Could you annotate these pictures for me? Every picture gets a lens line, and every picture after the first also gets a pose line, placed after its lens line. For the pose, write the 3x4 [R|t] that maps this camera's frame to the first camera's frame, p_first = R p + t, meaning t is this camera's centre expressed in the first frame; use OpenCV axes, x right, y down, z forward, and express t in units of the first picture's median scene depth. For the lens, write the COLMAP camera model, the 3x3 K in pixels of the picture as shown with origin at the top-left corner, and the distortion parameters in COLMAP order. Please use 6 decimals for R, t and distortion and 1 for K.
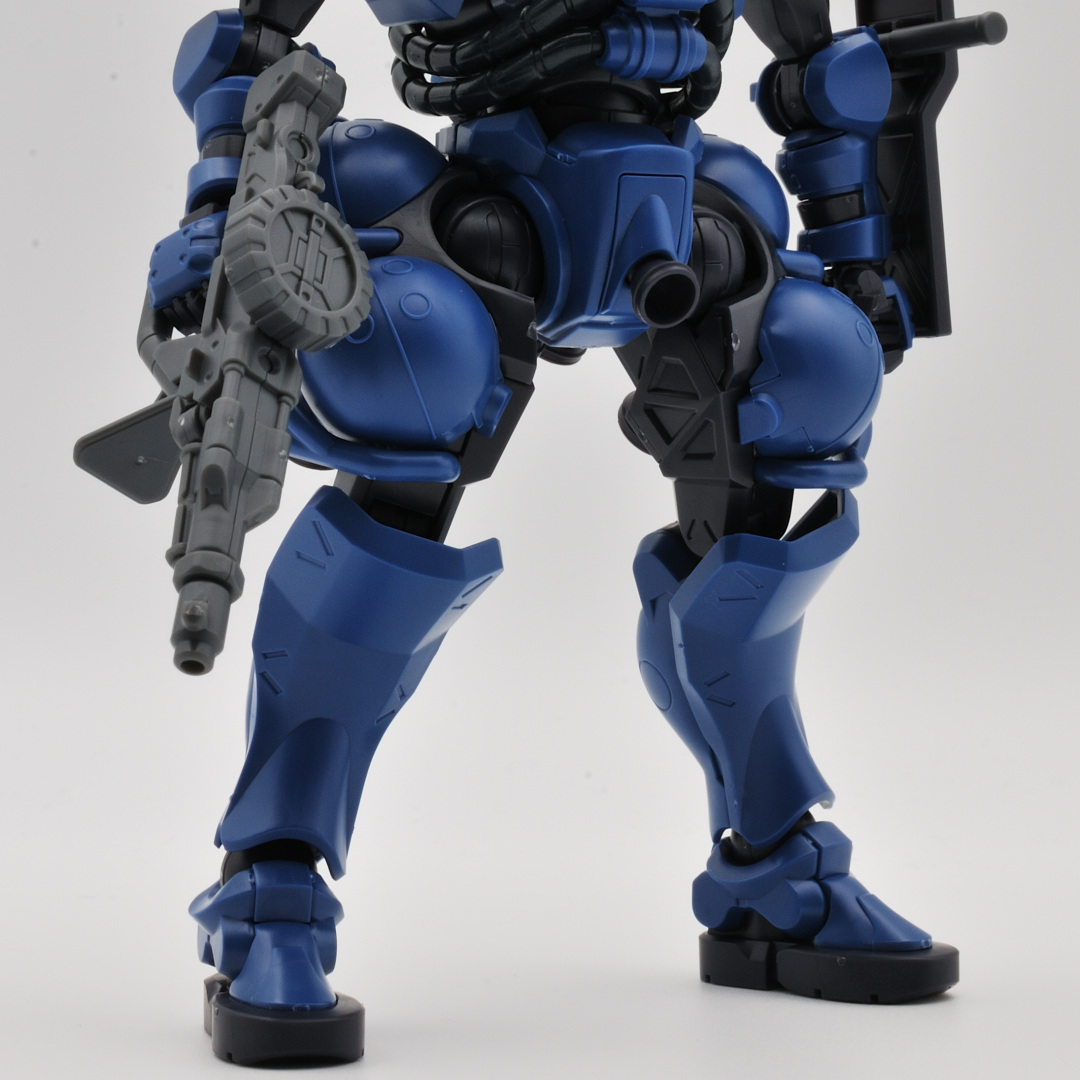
lens RADIAL K [[3566.5, 0, 540.0], [0, 3566.5, 540.0], [0, 0, 1]] dist [0.019205, -0.067517]
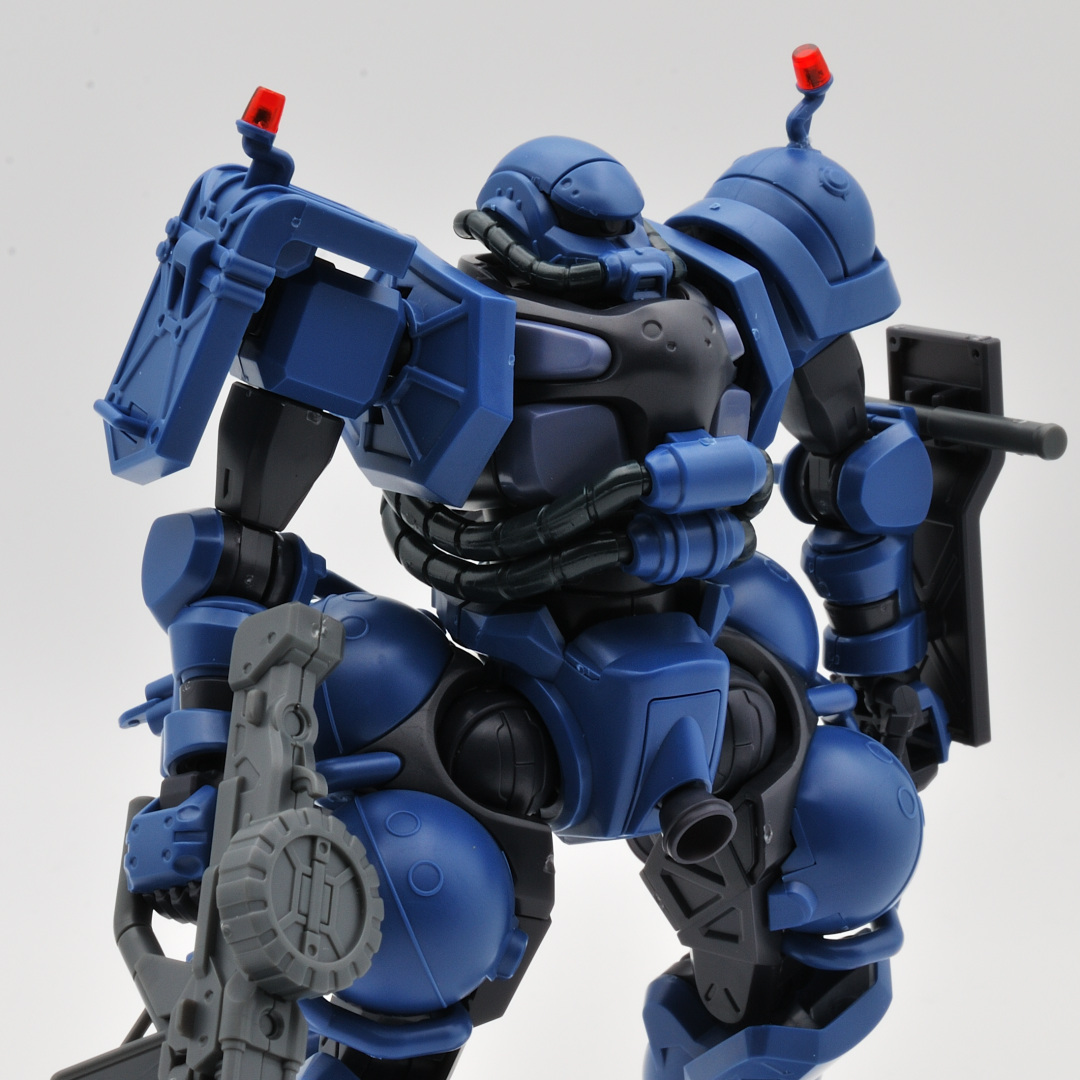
lens RADIAL K [[3566.5, 0, 540.0], [0, 3566.5, 540.0], [0, 0, 1]] dist [0.019205, -0.067517]
pose [[0.999170, -0.002212, 0.040672, -0.040741], [-0.004288, 0.987264, 0.159033, -0.281531], [-0.040506, -0.159076, 0.986435, 0.126648]]
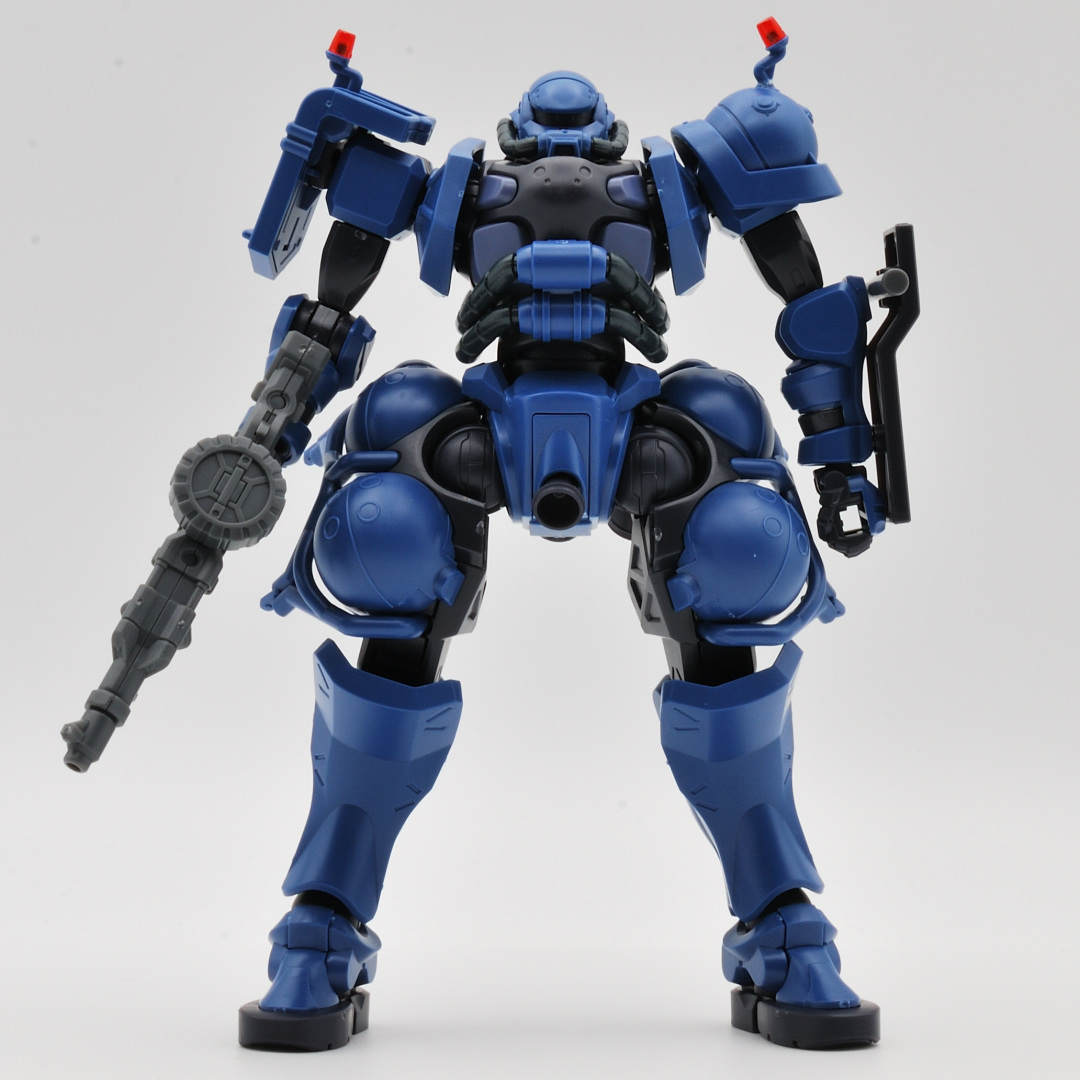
lens RADIAL K [[3566.5, 0, 540.0], [0, 3566.5, 540.0], [0, 0, 1]] dist [0.019205, -0.067517]
pose [[0.858926, 0.019299, -0.511735, 0.711503], [-0.019792, 0.999794, 0.004484, -0.060449], [0.511716, 0.006277, 0.859132, -0.154164]]
